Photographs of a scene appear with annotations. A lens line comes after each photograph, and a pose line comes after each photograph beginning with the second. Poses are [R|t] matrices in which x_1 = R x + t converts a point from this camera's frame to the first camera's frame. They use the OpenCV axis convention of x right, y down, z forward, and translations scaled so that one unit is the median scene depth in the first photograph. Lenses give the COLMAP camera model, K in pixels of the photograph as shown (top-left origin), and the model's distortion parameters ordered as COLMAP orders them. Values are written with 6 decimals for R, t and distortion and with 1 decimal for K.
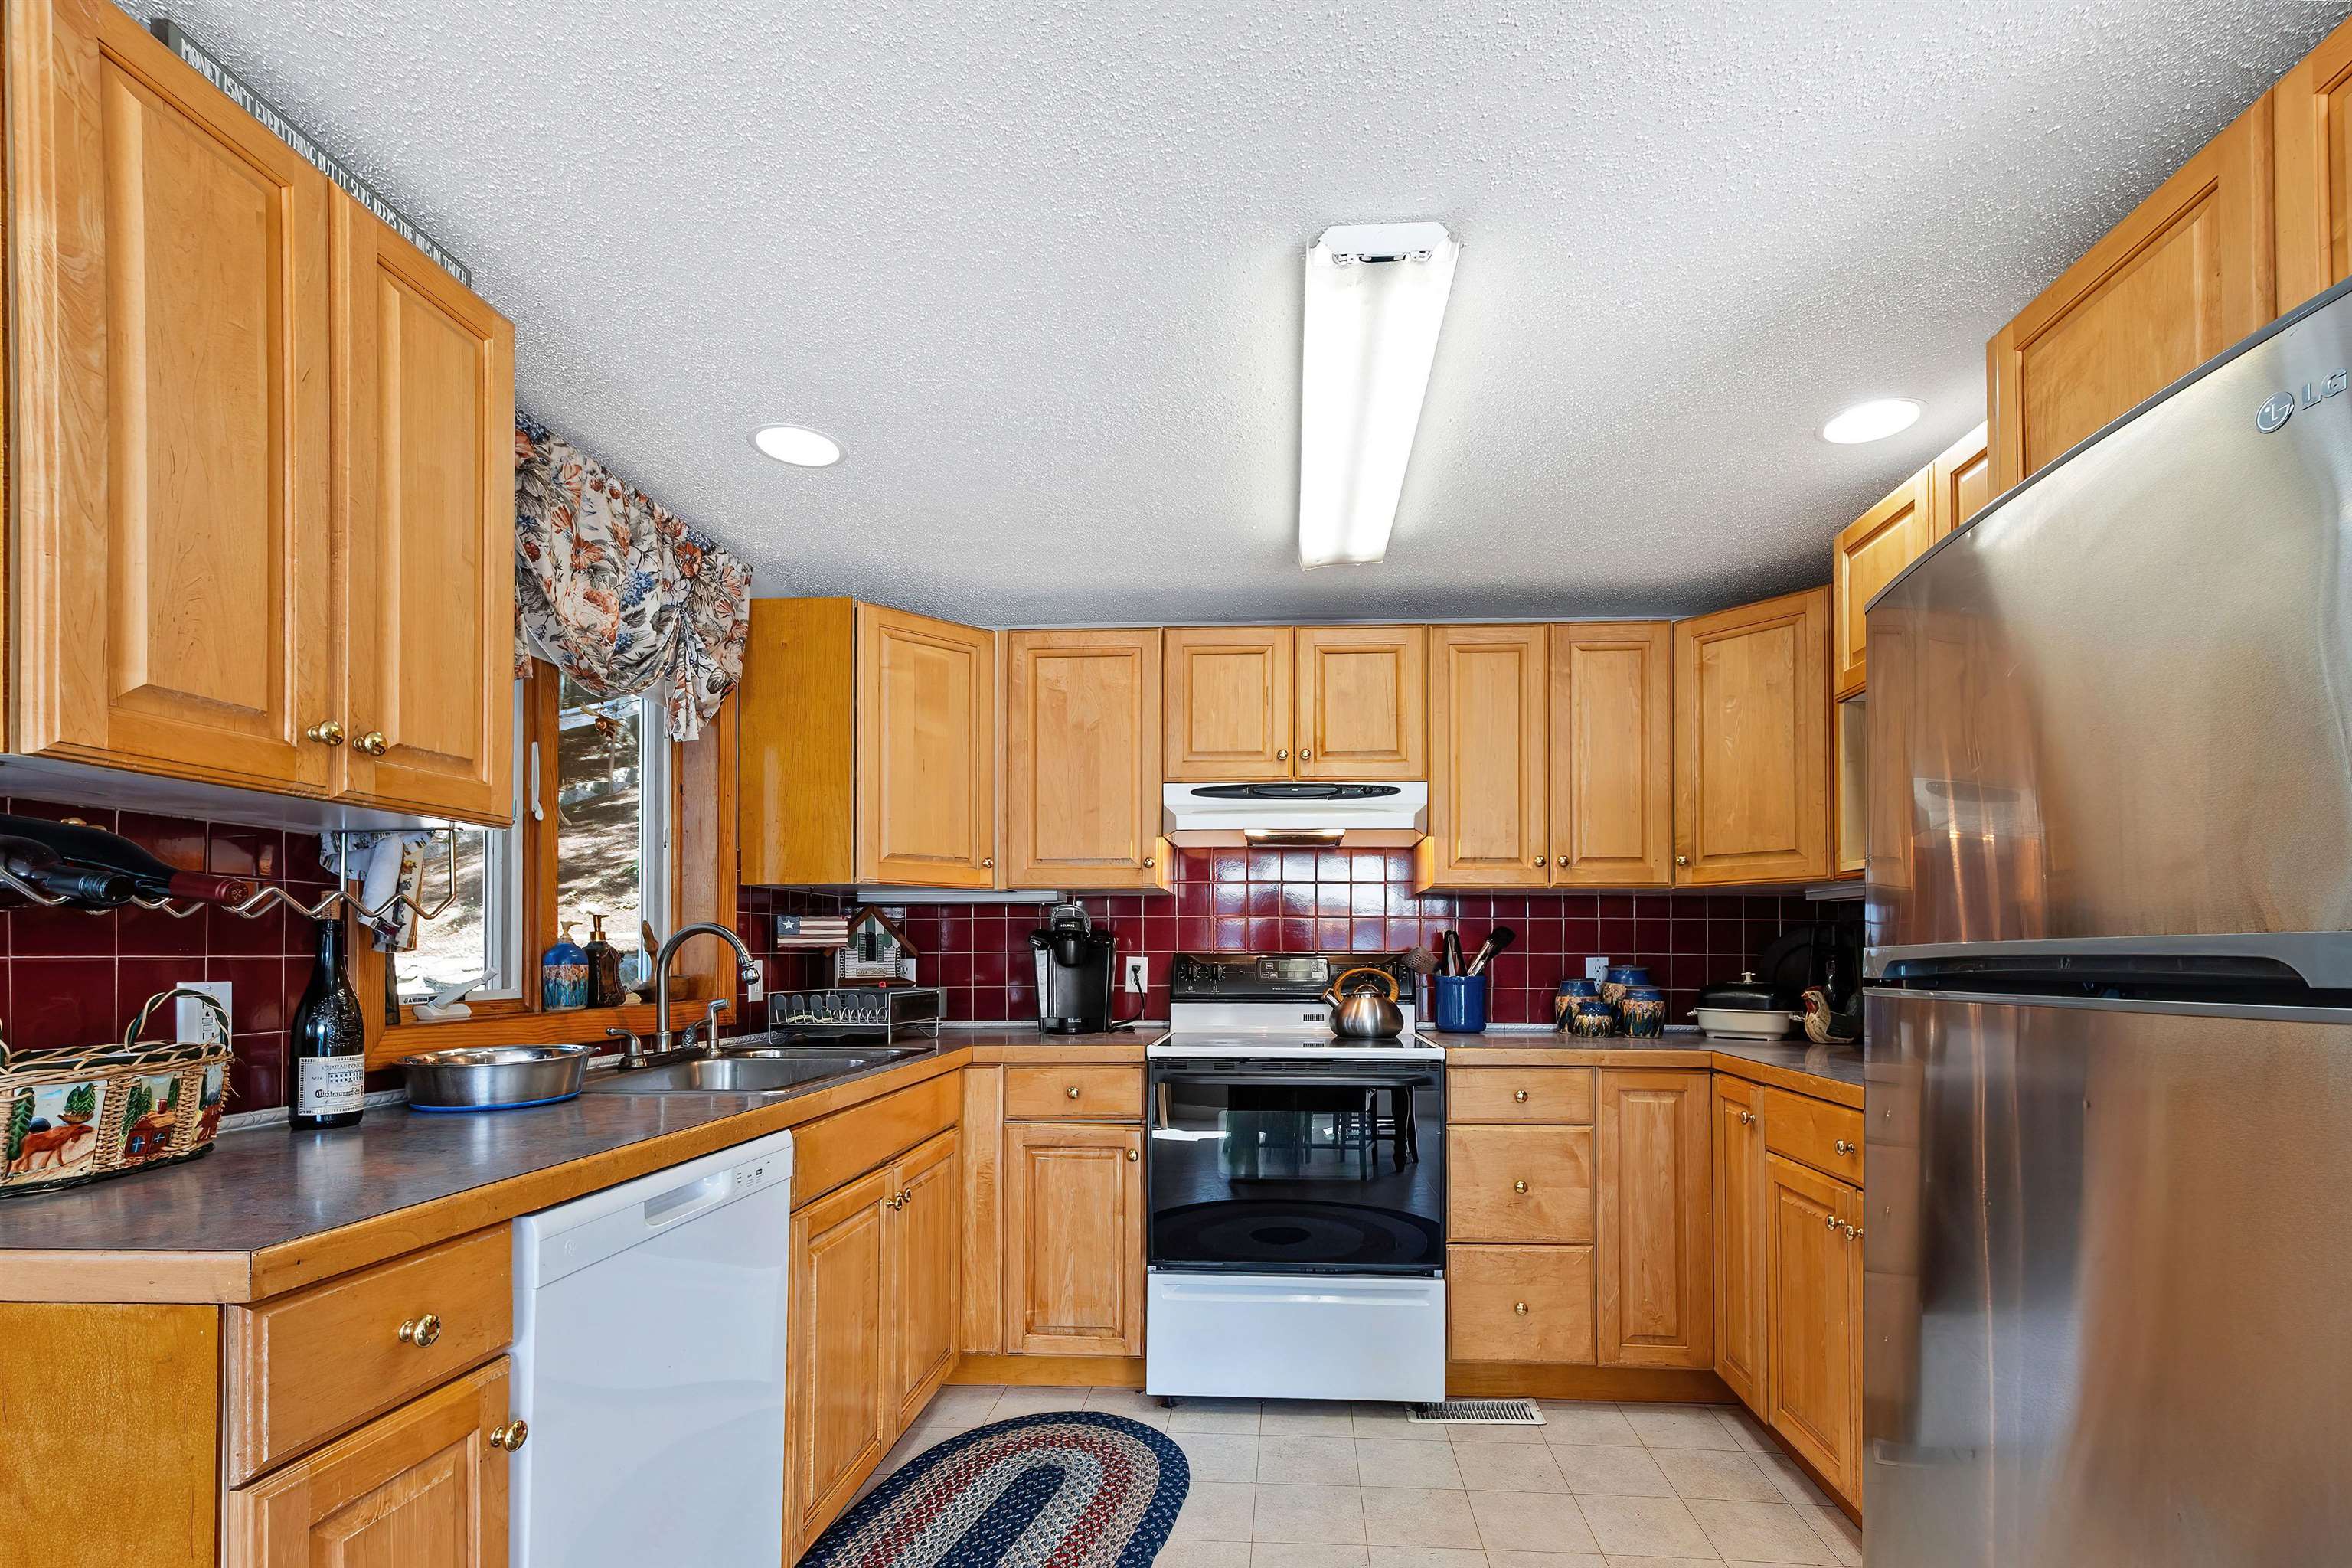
lens RADIAL K [[1048.8, 0, 1176.5], [0, 1048.8, 934.4], [0, 0, 1]] dist [0.002271, 0.000446]
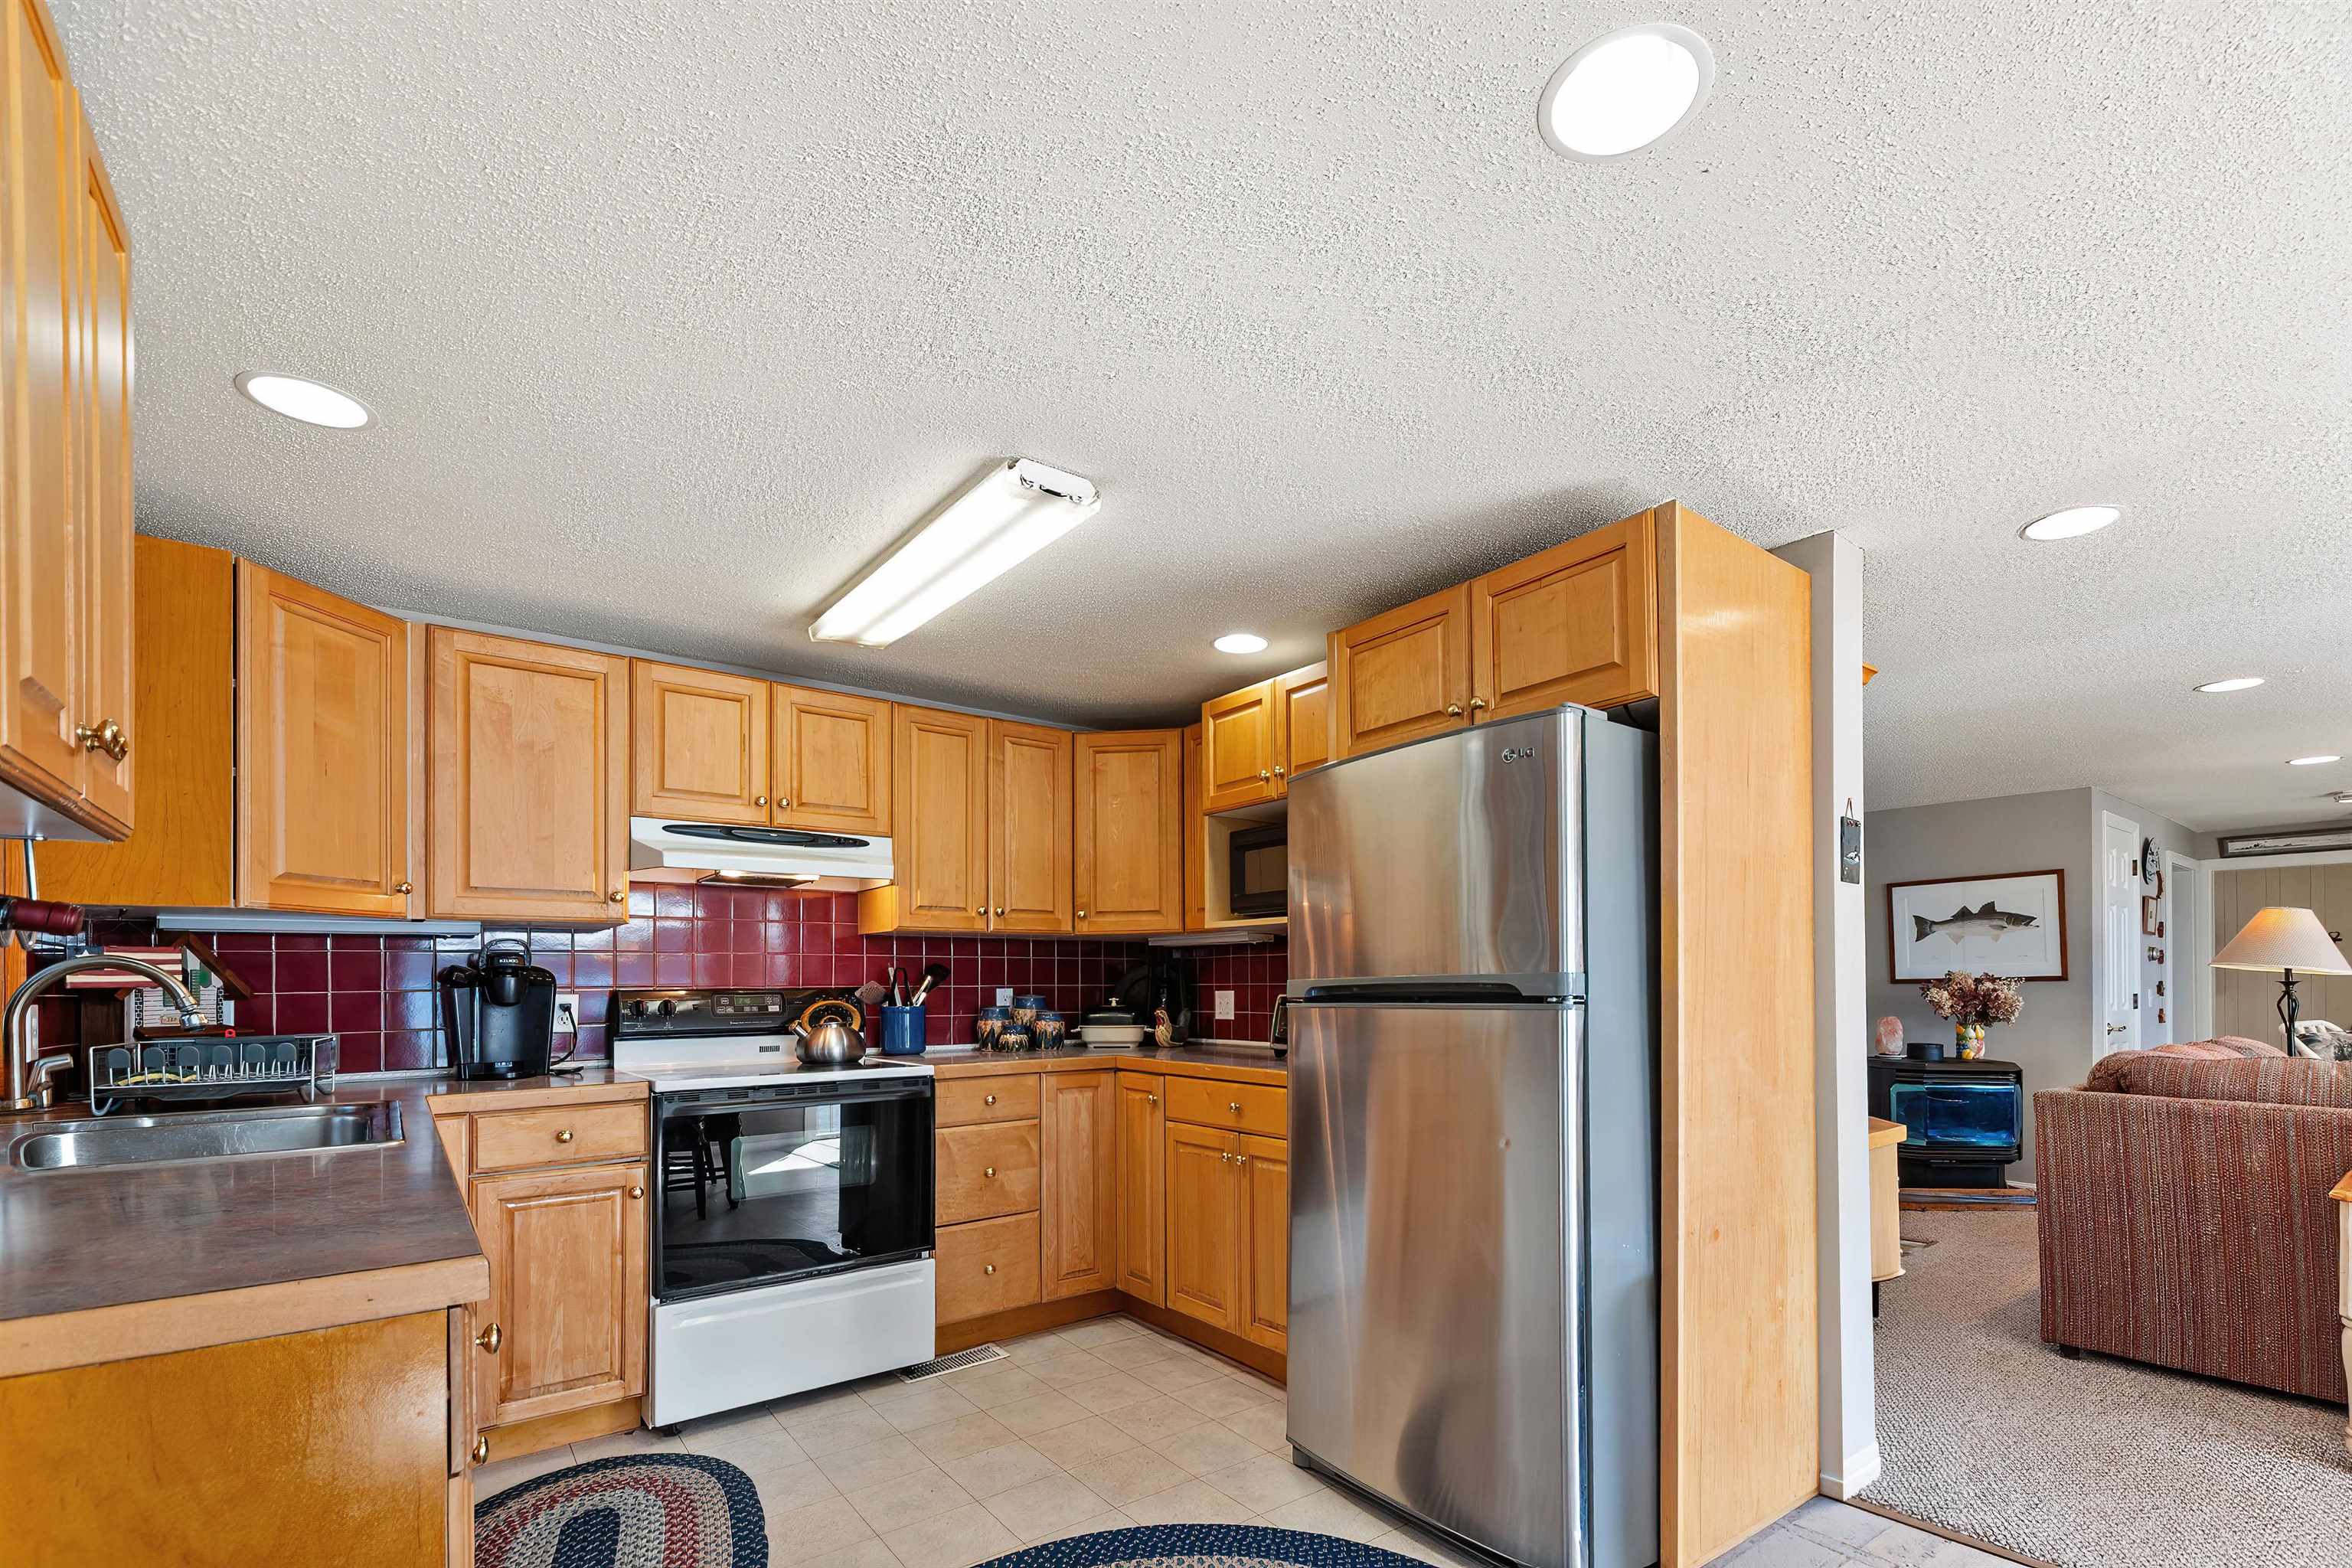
lens RADIAL K [[1053.2, 0, 1177.2], [0, 1053.2, 973.3], [0, 0, 1]] dist [-0.001051, -0.000050]
pose [[0.760371, -0.002599, 0.649484, -0.292476], [-0.001123, 0.999985, 0.005316, -0.003510], [-0.649488, -0.004771, 0.760357, -0.090098]]
